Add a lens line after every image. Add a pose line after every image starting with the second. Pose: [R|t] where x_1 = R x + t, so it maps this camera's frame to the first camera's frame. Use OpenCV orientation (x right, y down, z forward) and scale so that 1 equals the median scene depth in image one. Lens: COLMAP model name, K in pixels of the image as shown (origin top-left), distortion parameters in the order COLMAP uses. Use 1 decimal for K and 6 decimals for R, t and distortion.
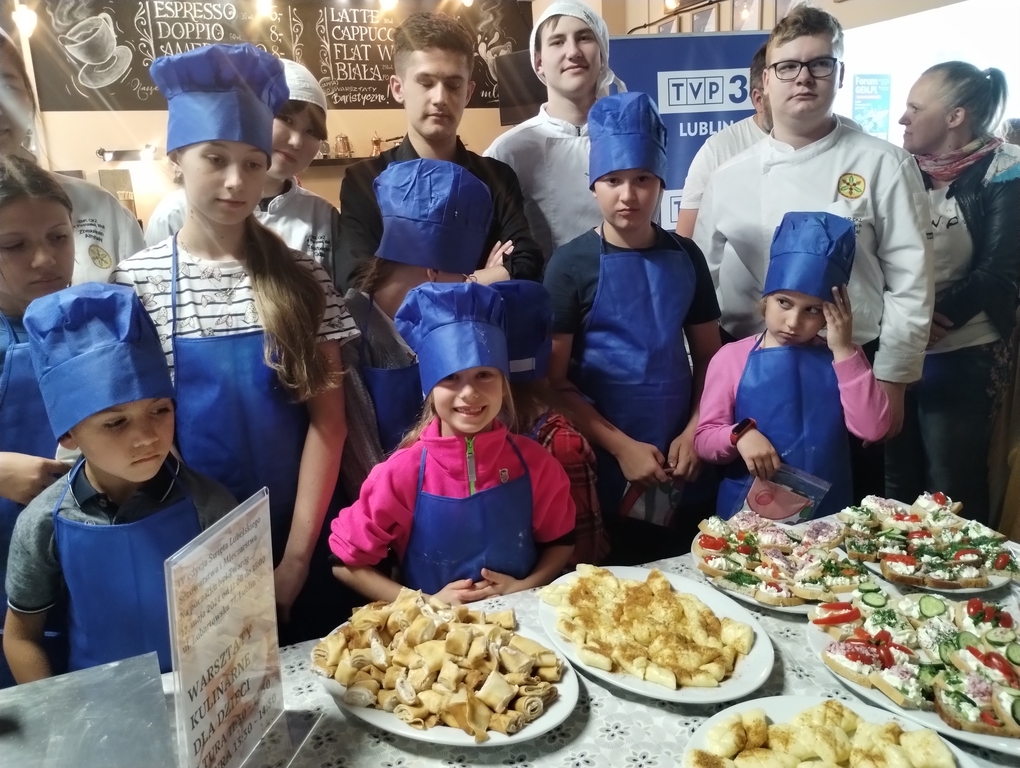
lens RADIAL K [[819.0, 0, 510.0], [0, 819.0, 384.0], [0, 0, 1]] dist [0.003541, -0.002834]
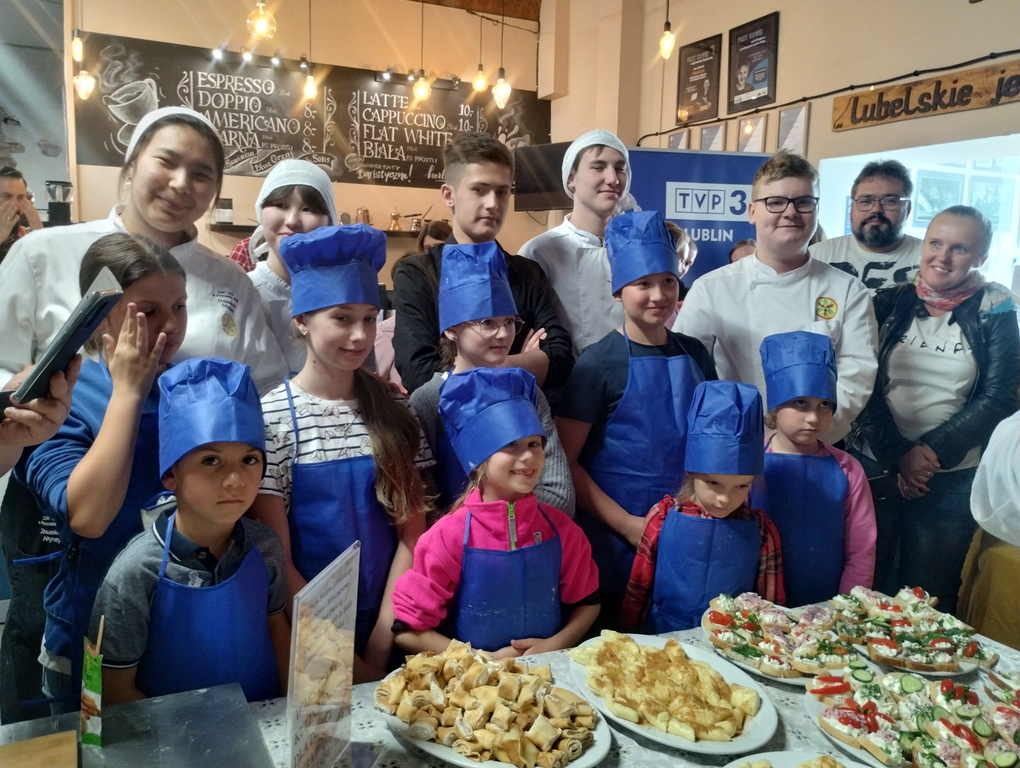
lens RADIAL K [[844.3, 0, 511.2], [0, 844.3, 352.5], [0, 0, 1]] dist [0.010256, -0.006374]
pose [[0.996859, 0.074472, 0.026955, -0.119298], [-0.070719, 0.990205, -0.120389, -0.011319], [-0.035656, 0.118105, 0.992361, -0.229254]]
